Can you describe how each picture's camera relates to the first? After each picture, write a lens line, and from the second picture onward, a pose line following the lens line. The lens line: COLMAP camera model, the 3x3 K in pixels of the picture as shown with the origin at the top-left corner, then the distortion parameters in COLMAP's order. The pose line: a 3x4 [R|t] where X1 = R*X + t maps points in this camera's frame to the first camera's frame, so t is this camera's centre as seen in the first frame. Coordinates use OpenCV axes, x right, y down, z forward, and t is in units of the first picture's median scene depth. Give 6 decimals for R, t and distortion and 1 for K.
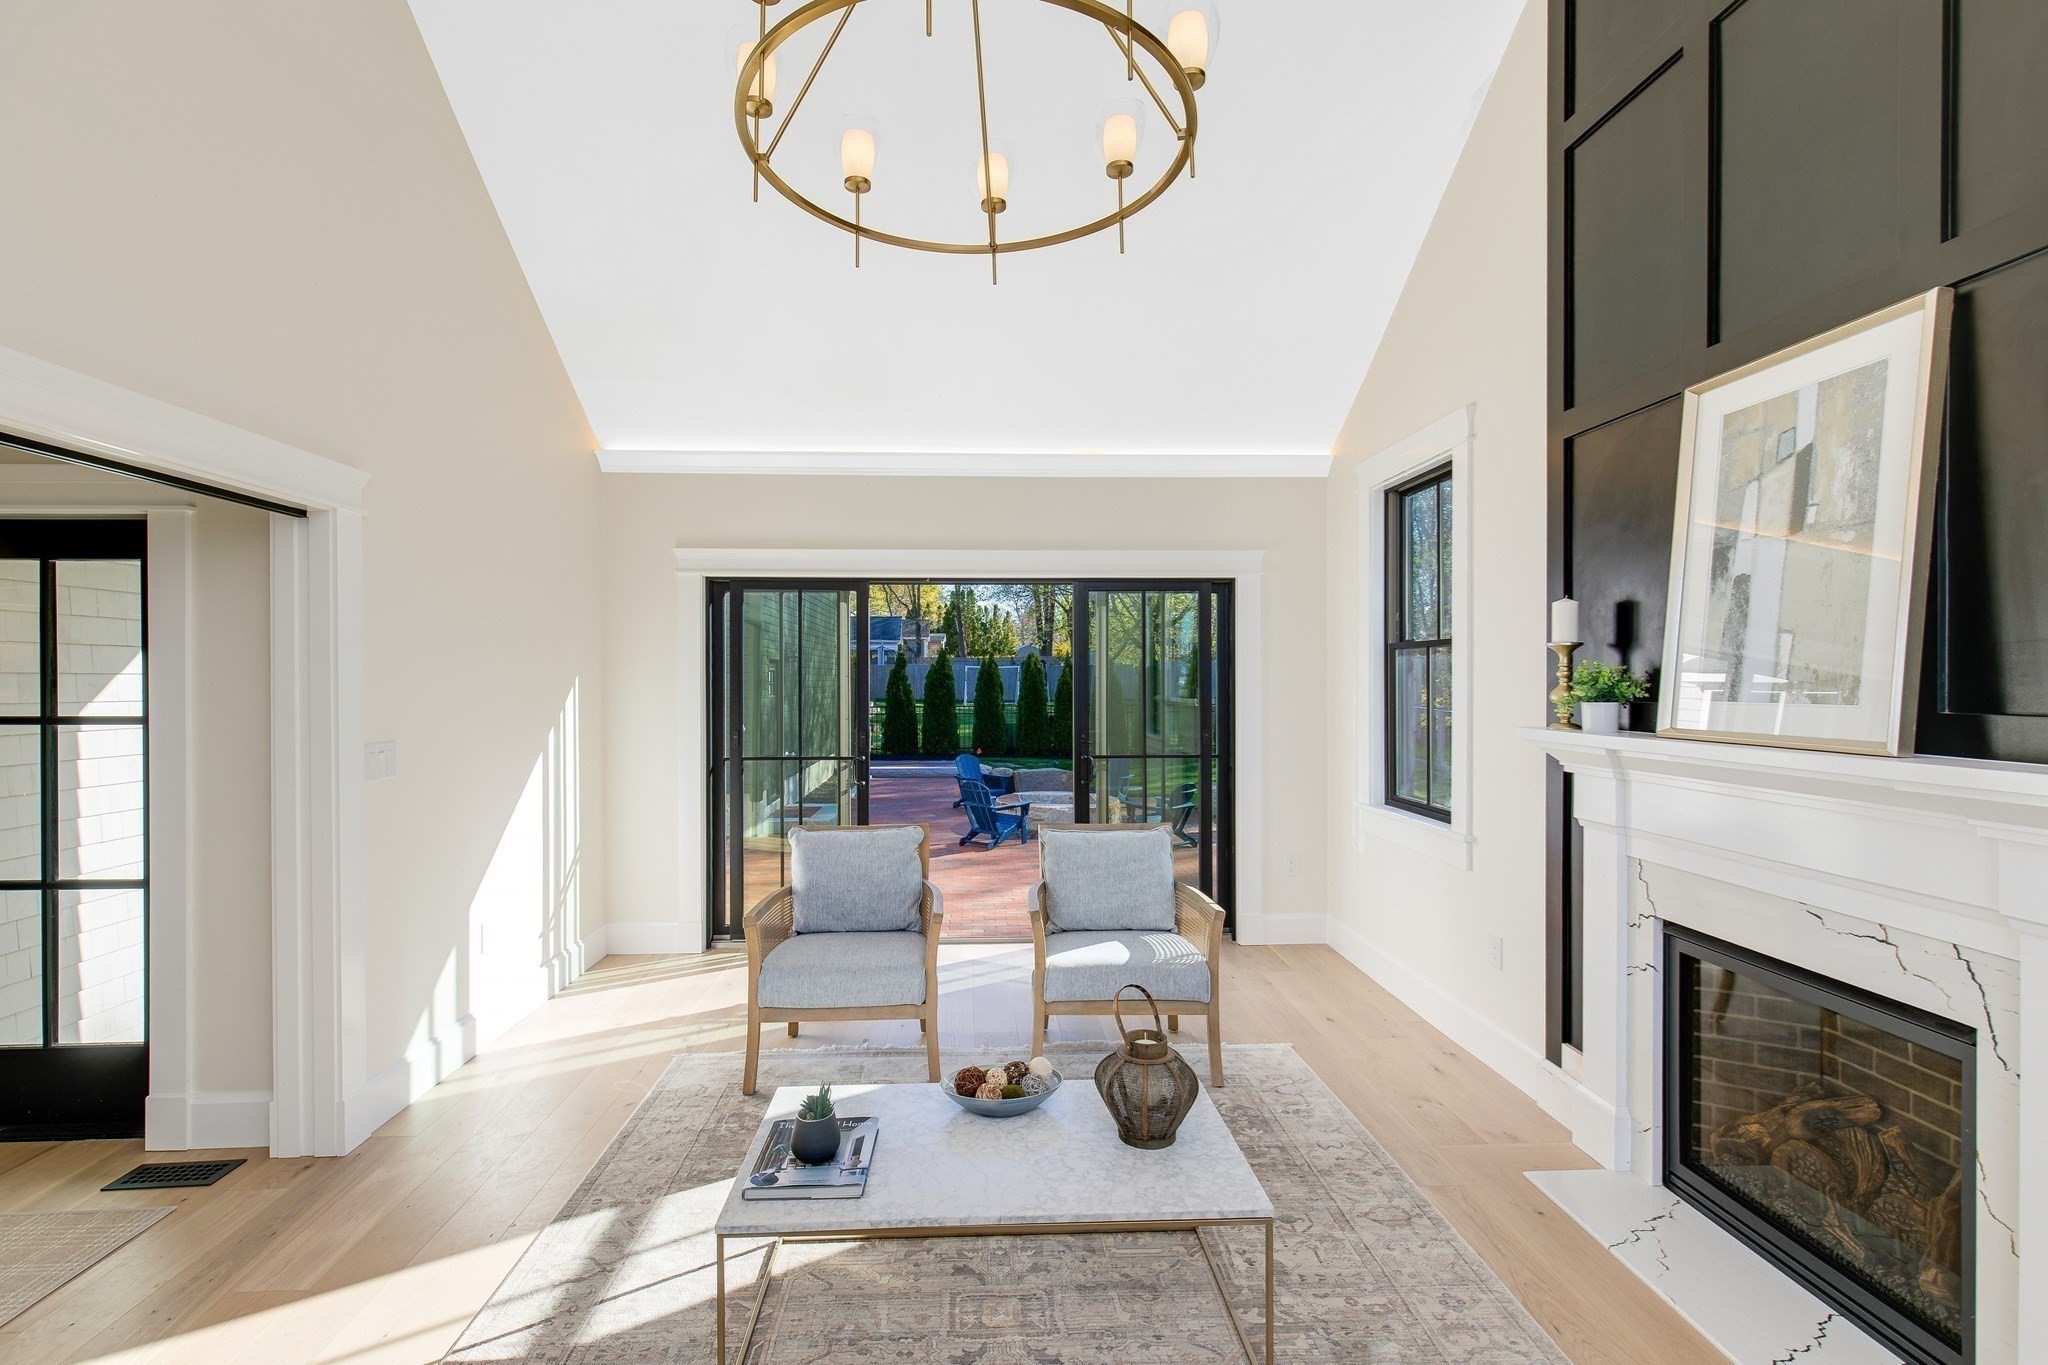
lens RADIAL K [[947.9, 0, 1064.3], [0, 947.9, 683.9], [0, 0, 1]] dist [0.003219, -0.000003]
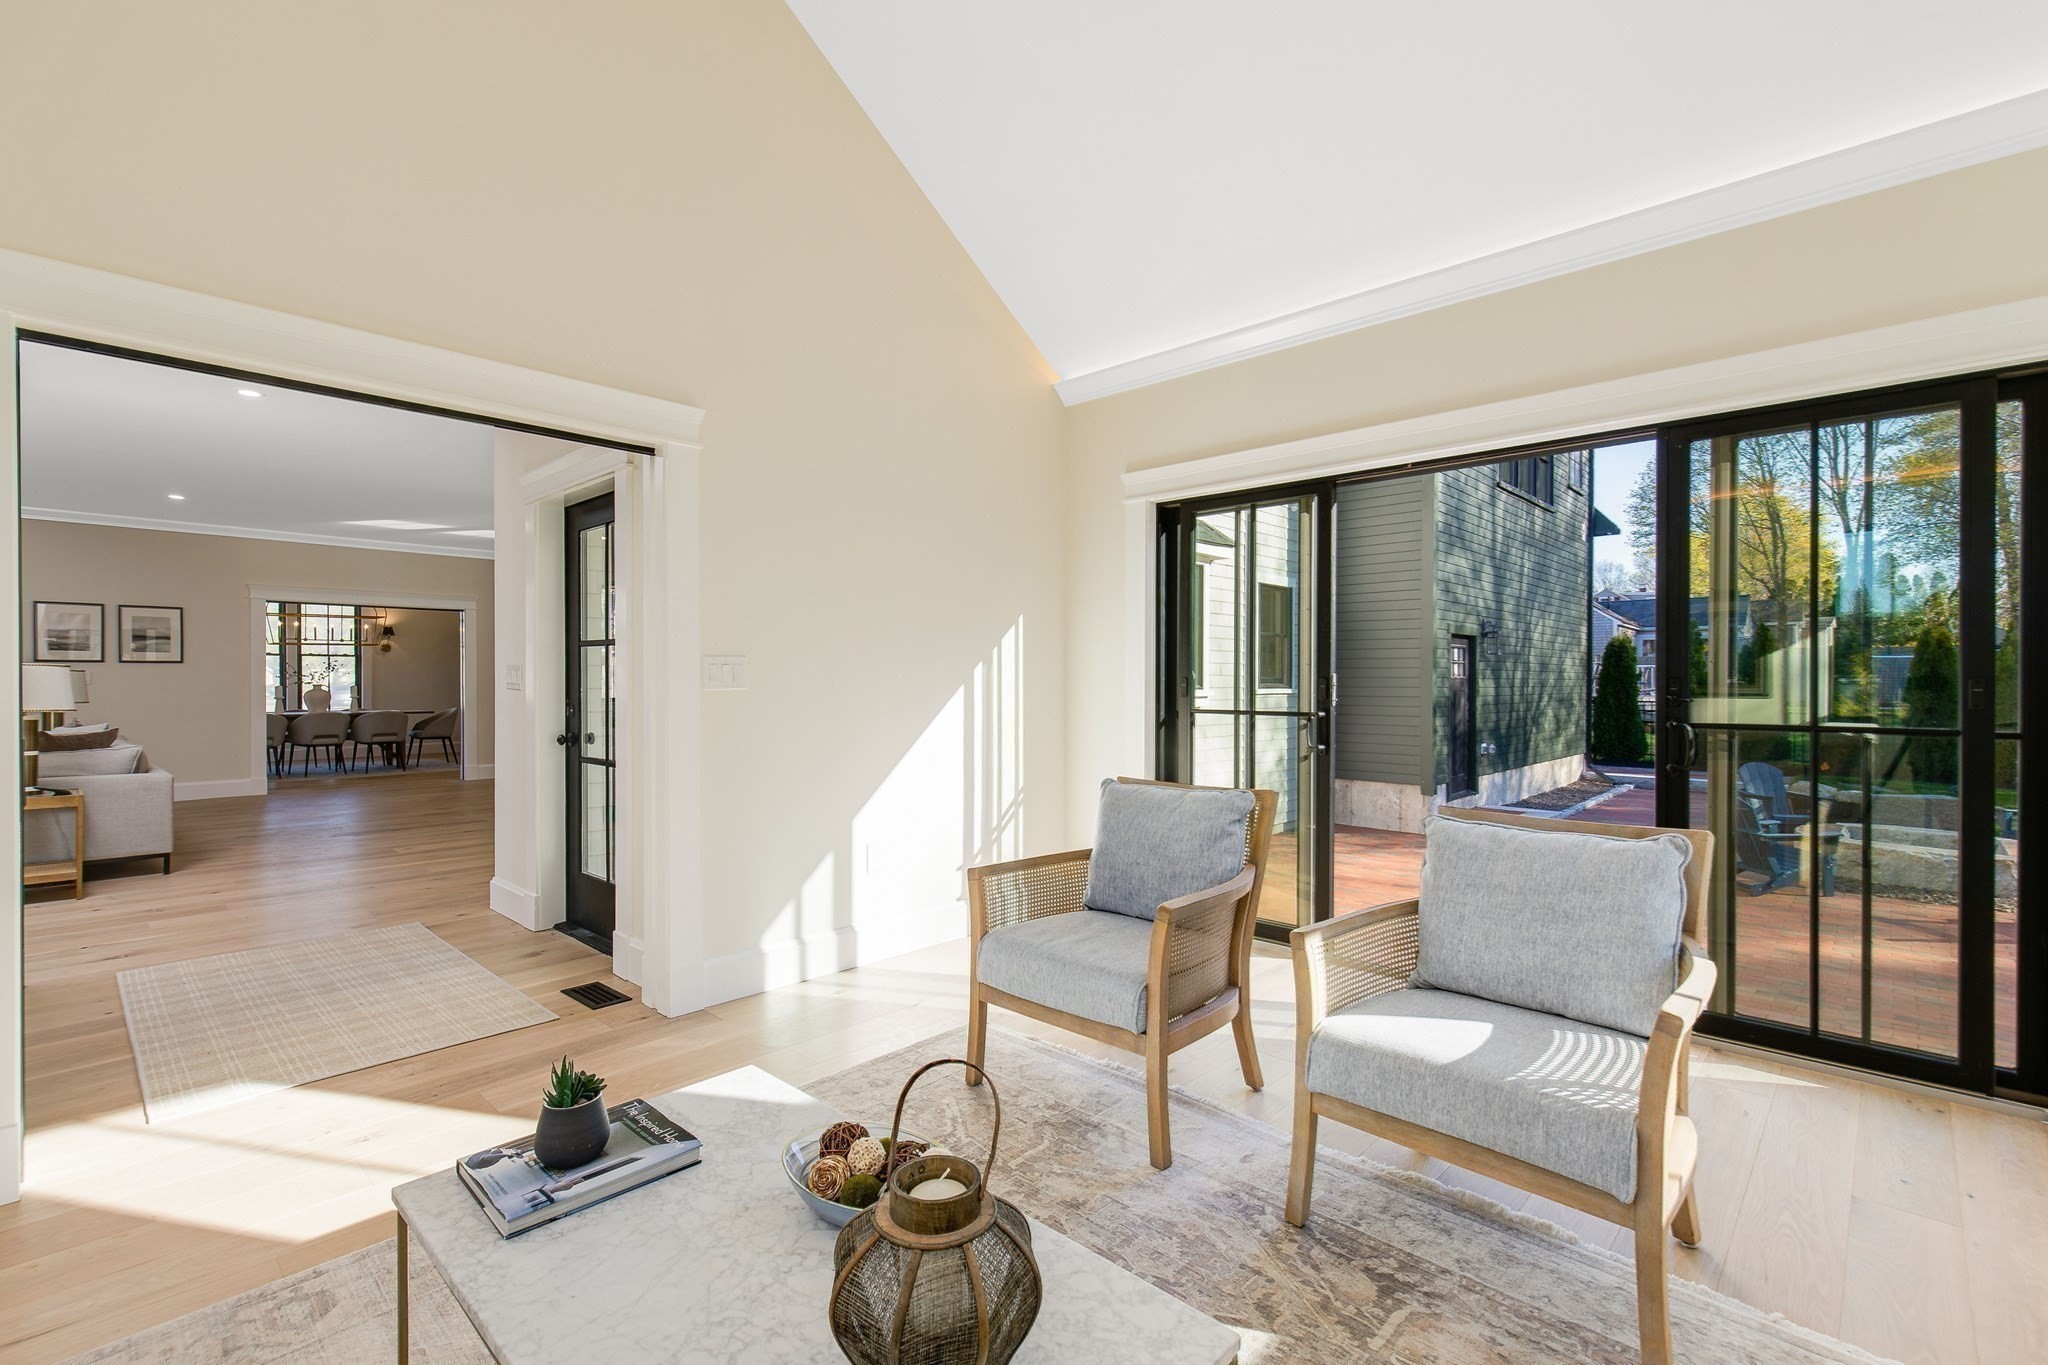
lens RADIAL K [[947.9, 0, 1064.3], [0, 947.9, 683.9], [0, 0, 1]] dist [0.003219, -0.000003]
pose [[0.670635, 0.003943, -0.741777, 0.306152], [-0.008112, 0.999965, -0.002020, 0.079591], [0.741743, 0.007372, 0.670644, 0.463587]]
